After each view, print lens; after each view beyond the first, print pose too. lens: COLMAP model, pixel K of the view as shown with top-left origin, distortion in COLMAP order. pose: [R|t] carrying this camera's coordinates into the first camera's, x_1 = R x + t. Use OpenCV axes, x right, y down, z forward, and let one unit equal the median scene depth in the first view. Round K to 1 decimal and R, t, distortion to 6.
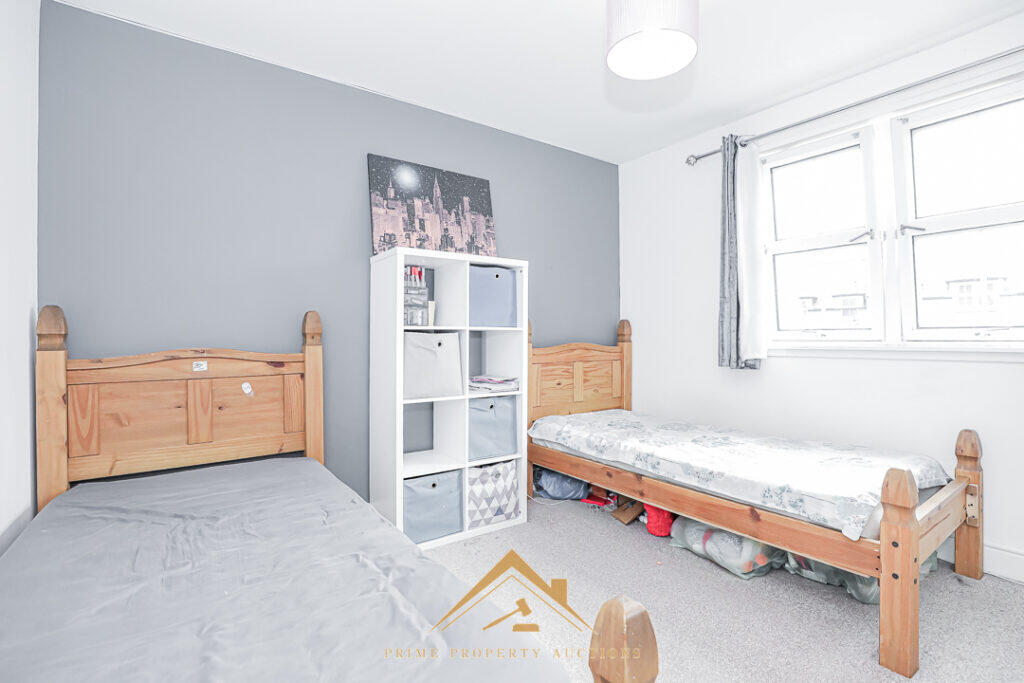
lens RADIAL K [[473.0, 0, 513.8], [0, 473.0, 336.2], [0, 0, 1]] dist [-0.026829, 0.001412]
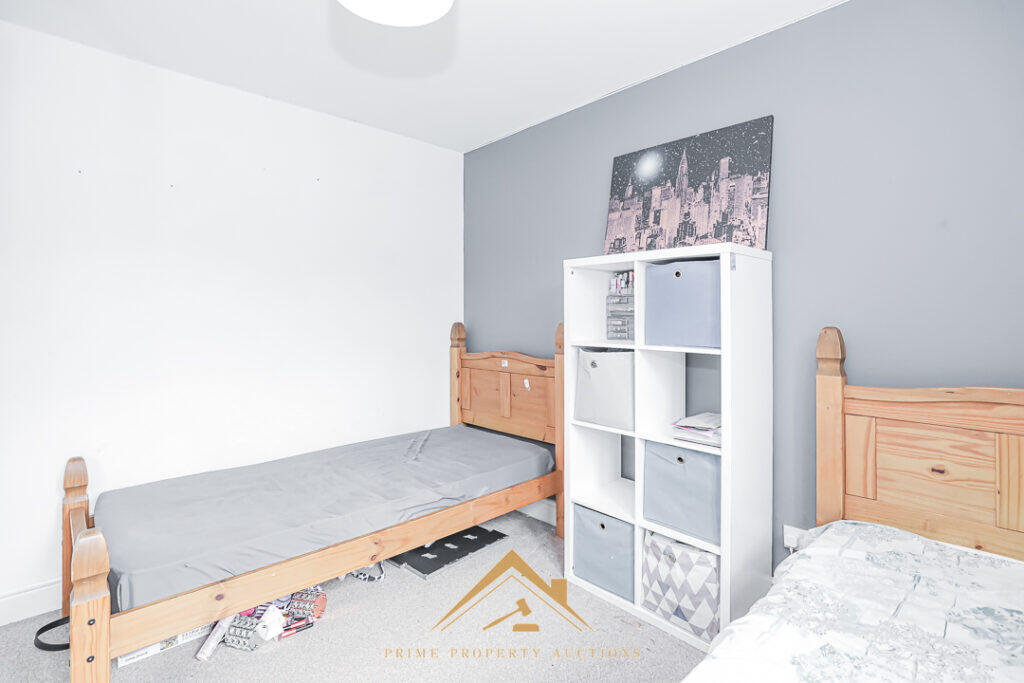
lens RADIAL K [[473.0, 0, 525.9], [0, 473.0, 315.9], [0, 0, 1]] dist [-0.026829, 0.001412]
pose [[0.167265, 0.000121, -0.985912, 0.591129], [-0.003457, 0.999994, -0.000463, -0.062245], [0.985906, 0.003486, 0.167264, 0.641165]]
